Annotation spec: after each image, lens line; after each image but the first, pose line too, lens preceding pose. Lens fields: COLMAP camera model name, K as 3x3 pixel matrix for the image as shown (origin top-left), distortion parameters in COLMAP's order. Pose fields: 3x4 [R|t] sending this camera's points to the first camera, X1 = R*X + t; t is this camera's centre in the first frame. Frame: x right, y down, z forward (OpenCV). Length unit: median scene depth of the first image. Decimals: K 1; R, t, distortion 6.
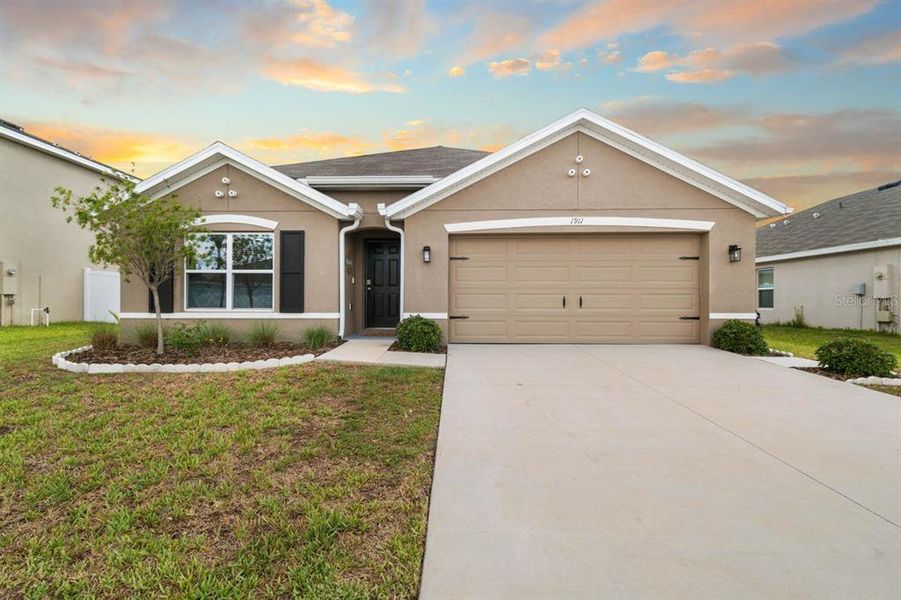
lens RADIAL K [[405.5, 0, 435.6], [0, 405.5, 304.6], [0, 0, 1]] dist [0.008254, -0.004365]
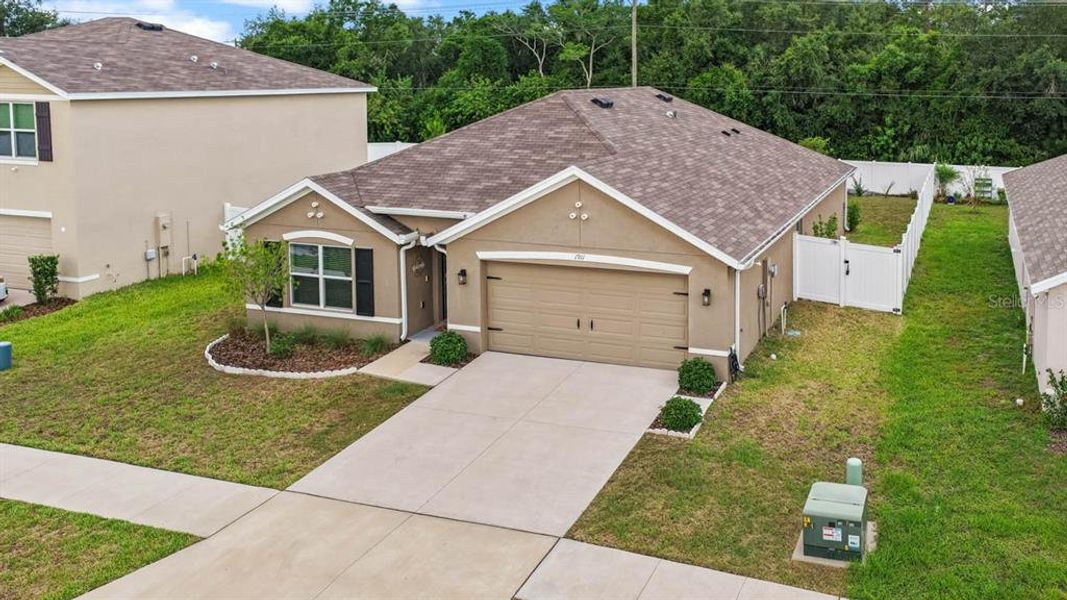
lens RADIAL K [[899.1, 0, 657.6], [0, 899.1, 165.6], [0, 0, 1]] dist [-0.002152, 0.006159]
pose [[0.962584, 0.029225, -0.269401, 1.191550], [-0.003788, 0.995521, 0.094460, -0.680244], [0.270955, -0.089905, 0.958384, -1.287932]]
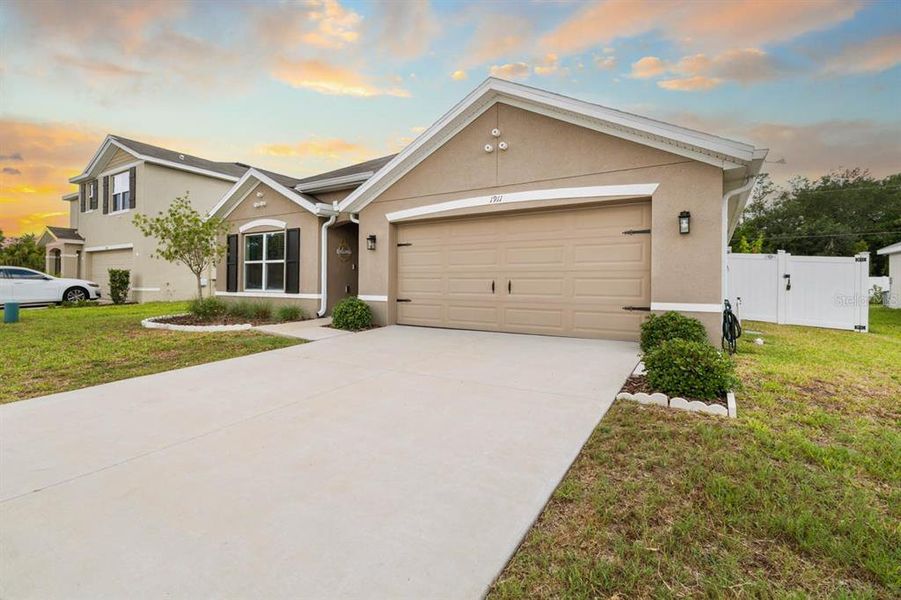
lens RADIAL K [[405.5, 0, 440.1], [0, 405.5, 291.5], [0, 0, 1]] dist [0.008254, -0.004365]
pose [[0.866182, 0.014253, -0.499525, 0.683424], [-0.013887, 0.999894, 0.004451, 0.002300], [0.499535, 0.003081, 0.866288, 0.131210]]
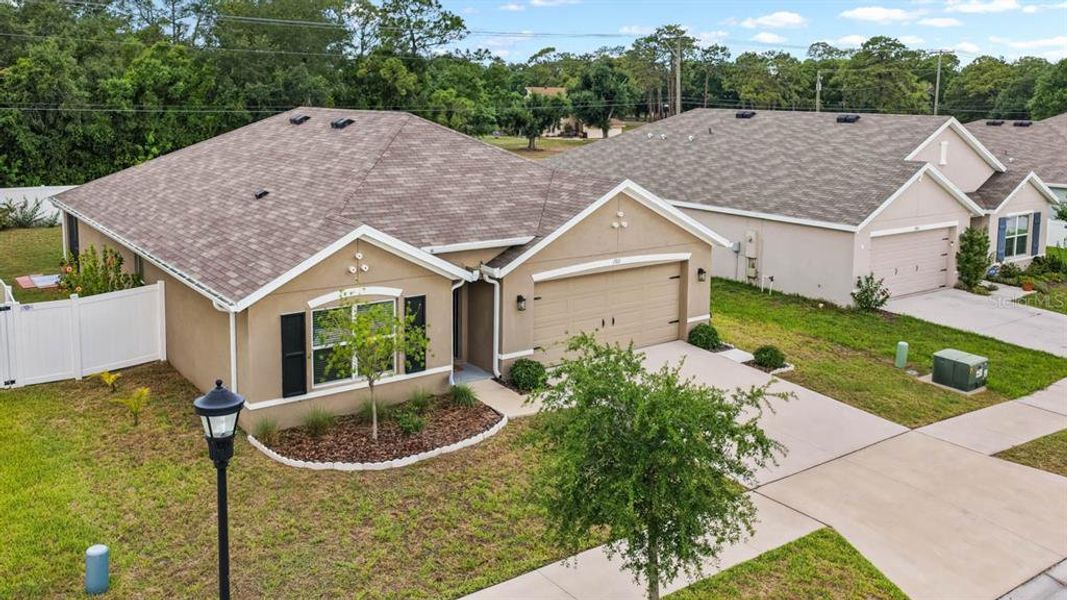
lens RADIAL K [[899.1, 0, 502.3], [0, 899.1, 215.8], [0, 0, 1]] dist [-0.002152, 0.006159]
pose [[0.799248, -0.079859, 0.595673, -1.542458], [0.000288, 0.991183, 0.132497, -0.696783], [-0.601002, -0.105726, 0.792224, -0.952752]]
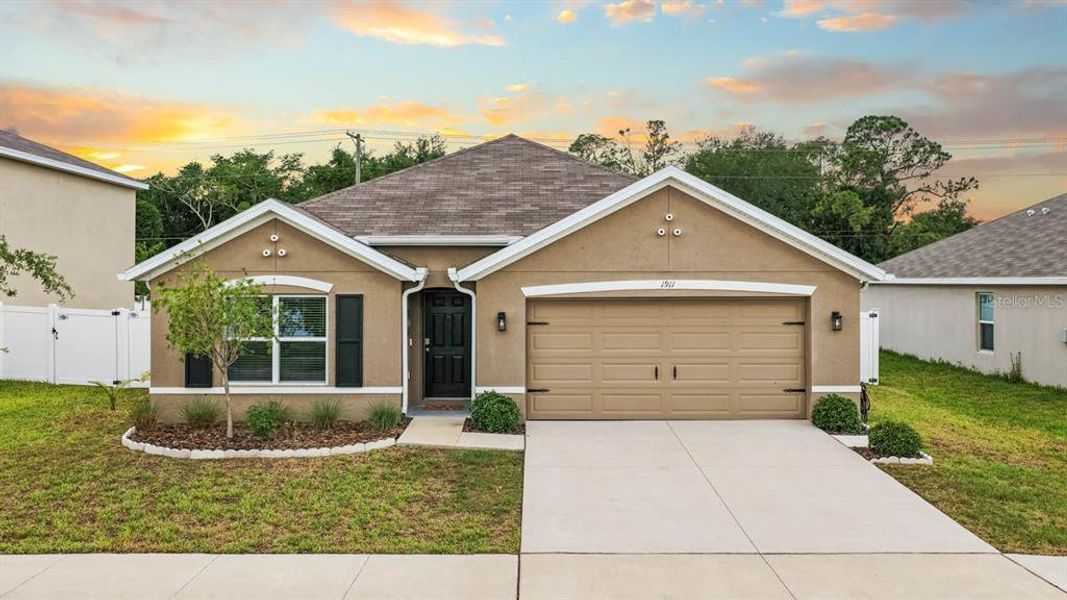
lens RADIAL K [[899.1, 0, 509.0], [0, 899.1, 288.8], [0, 0, 1]] dist [-0.002152, 0.006159]
pose [[0.999787, -0.004329, 0.020169, -0.045069], [0.004344, 0.999990, -0.000656, -0.191356], [-0.020166, 0.000743, 0.999796, -0.967179]]
